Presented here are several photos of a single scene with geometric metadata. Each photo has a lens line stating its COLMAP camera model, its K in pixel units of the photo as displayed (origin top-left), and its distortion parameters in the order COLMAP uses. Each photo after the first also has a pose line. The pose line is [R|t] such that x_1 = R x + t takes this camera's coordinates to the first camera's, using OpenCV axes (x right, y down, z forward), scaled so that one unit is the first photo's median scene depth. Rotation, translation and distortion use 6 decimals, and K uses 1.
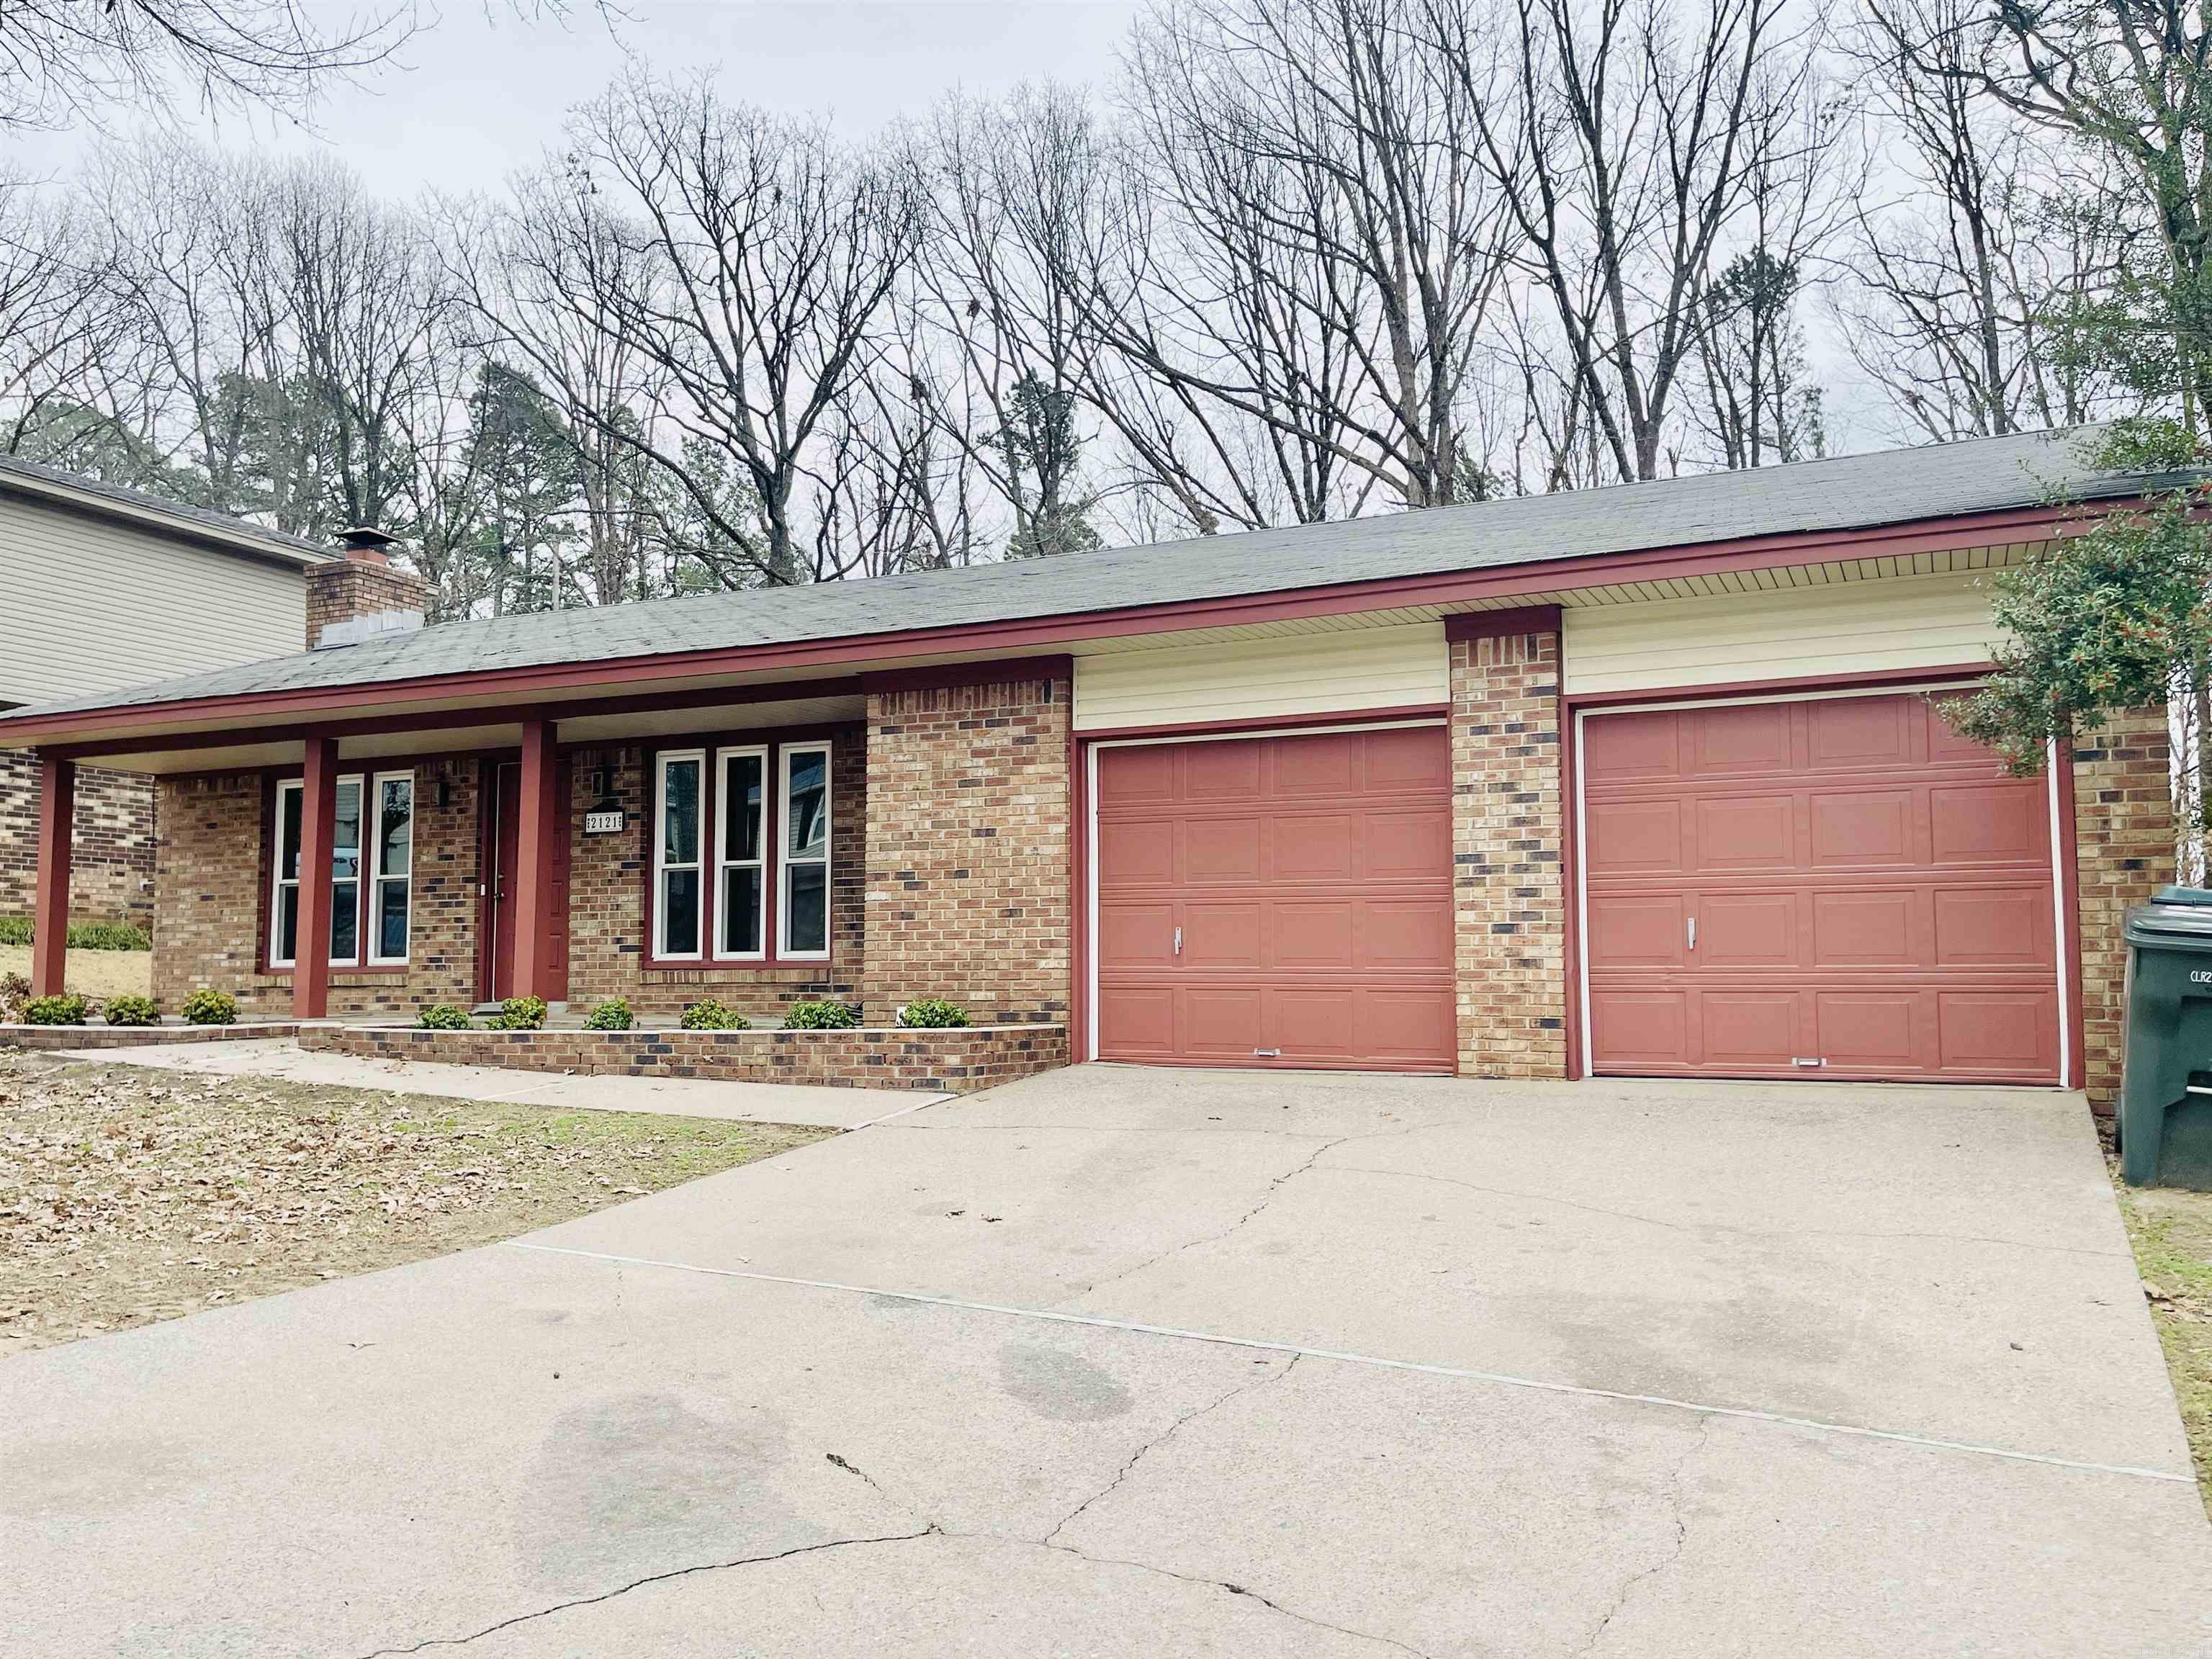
lens RADIAL K [[1769.3, 0, 1109.6], [0, 1769.3, 841.7], [0, 0, 1]] dist [0.061999, -0.008431]
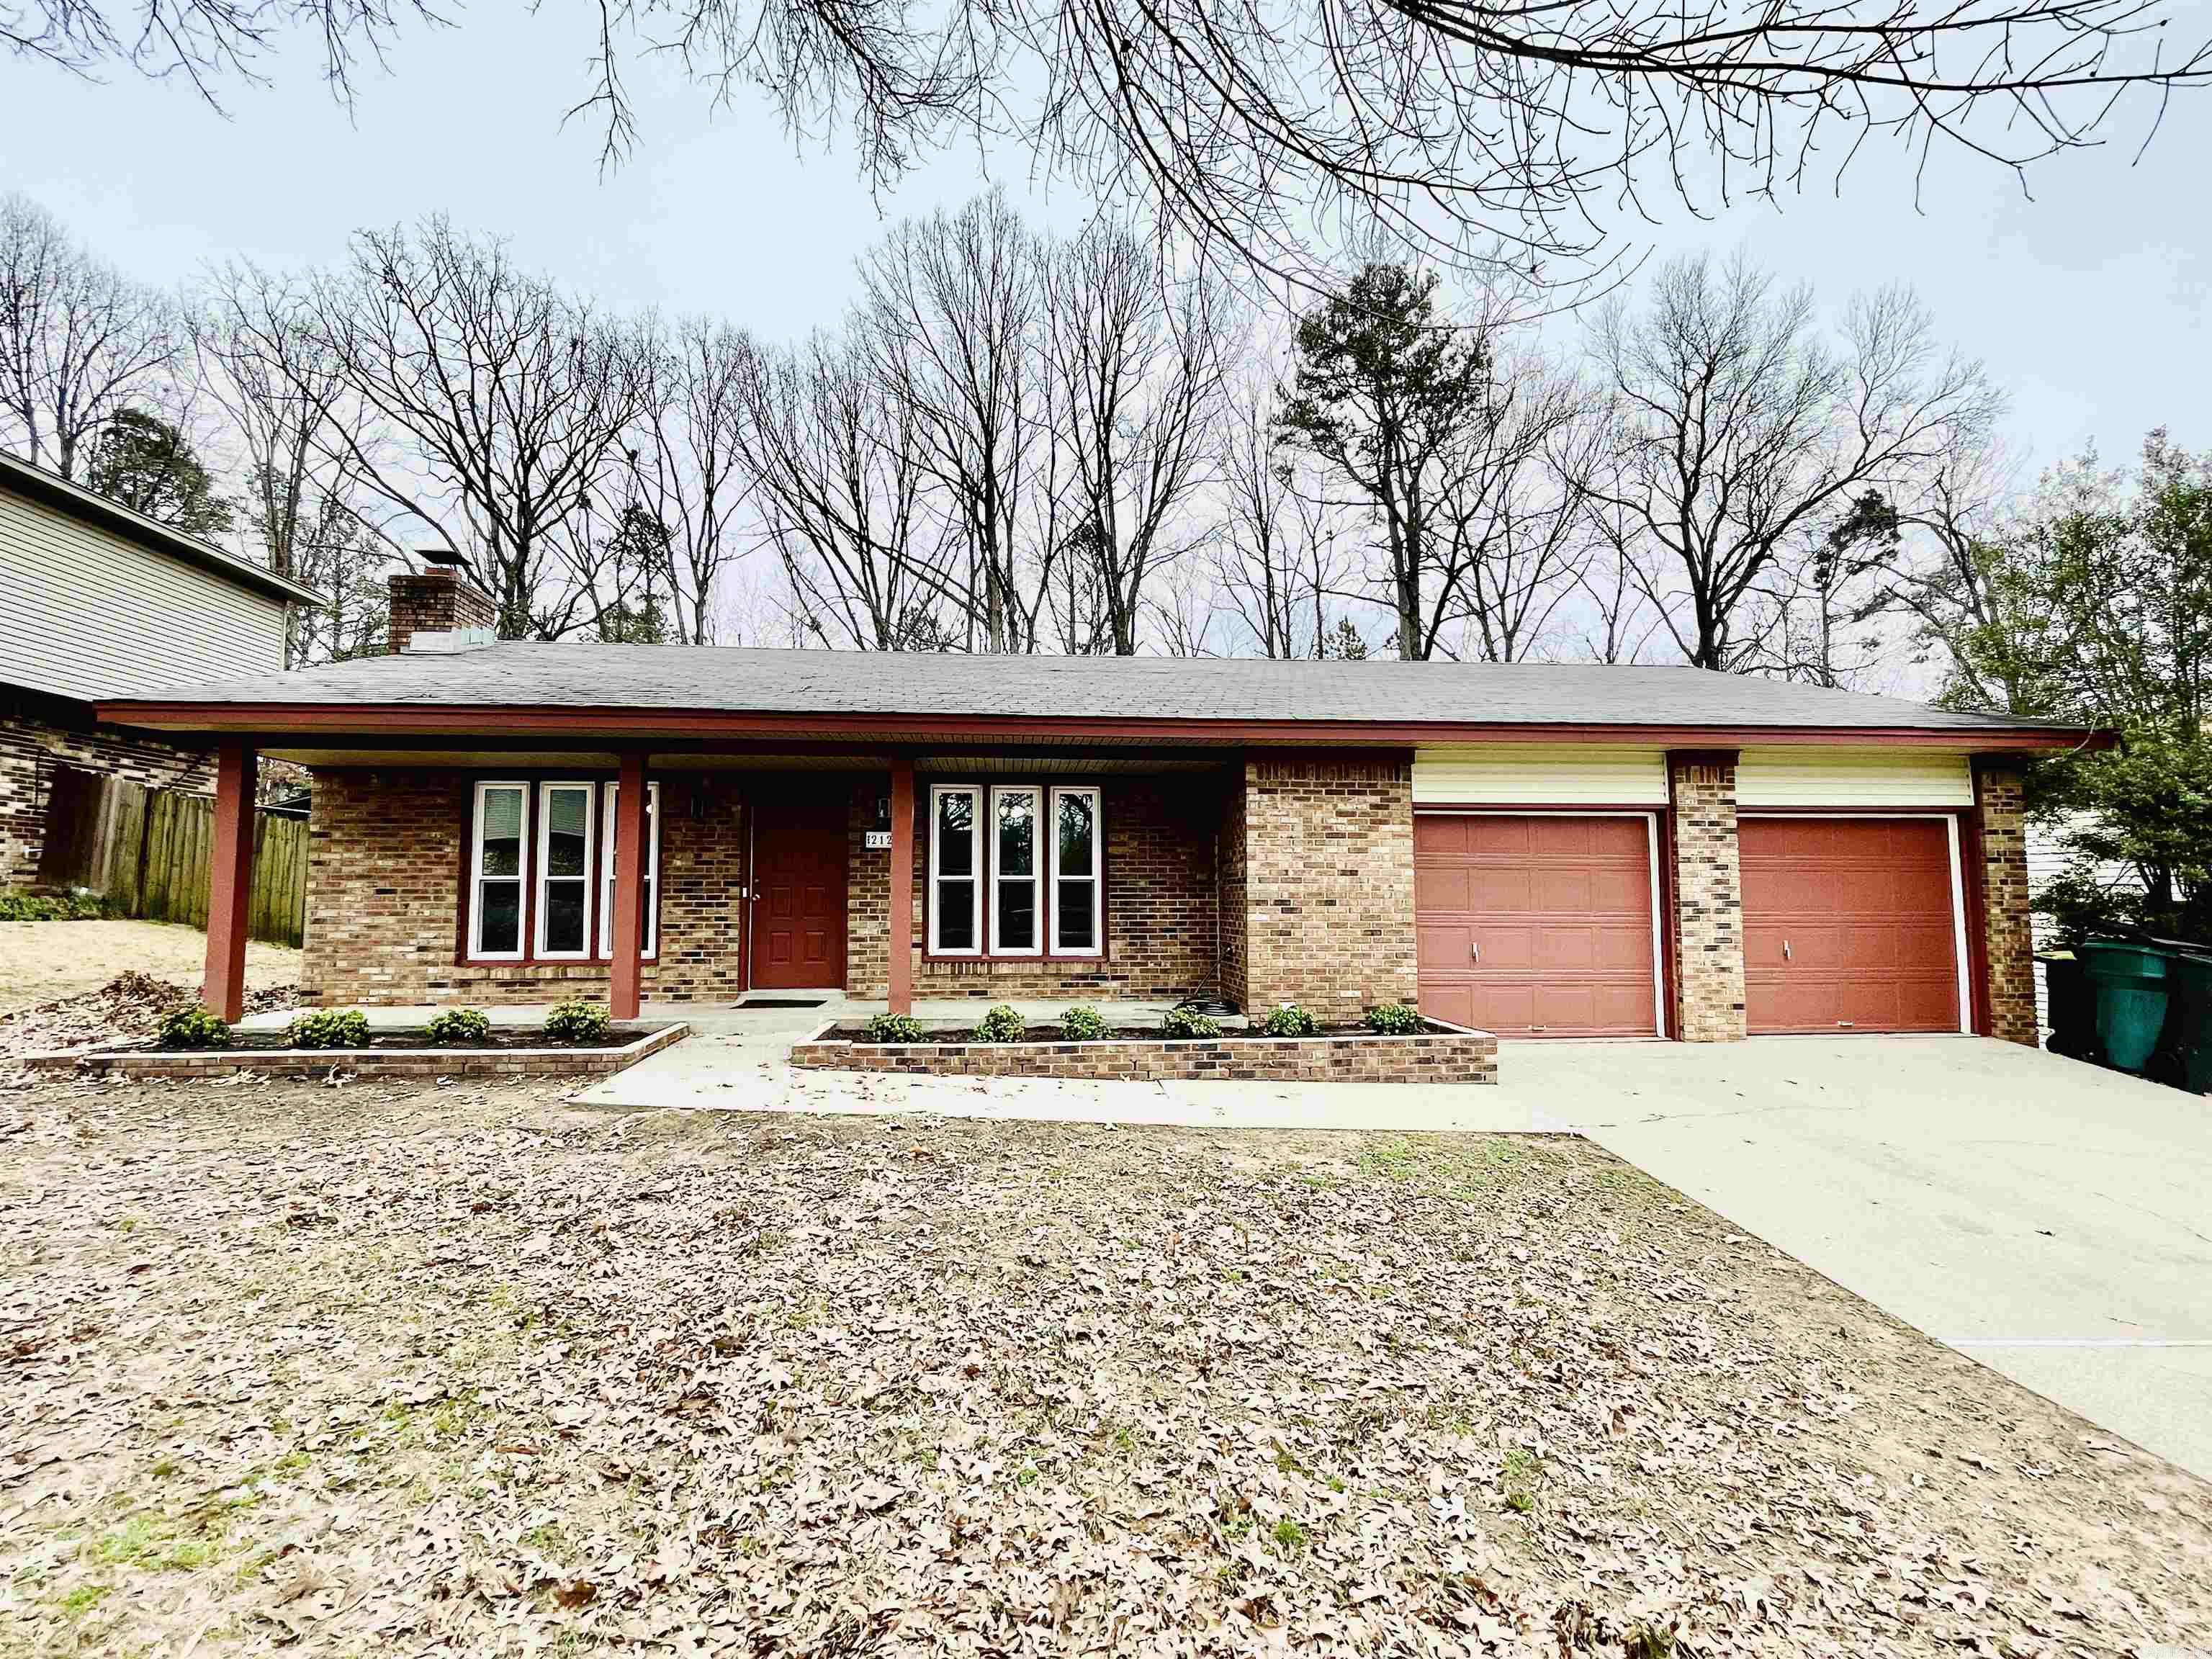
lens RADIAL K [[986.8, 0, 1096.5], [0, 986.8, 820.6], [0, 0, 1]] dist [0.011232, -0.000691]
pose [[0.864769, 0.042468, 0.500371, -0.617796], [-0.043157, 0.999016, -0.010202, -0.028976], [-0.500312, -0.012772, 0.865751, 0.438115]]
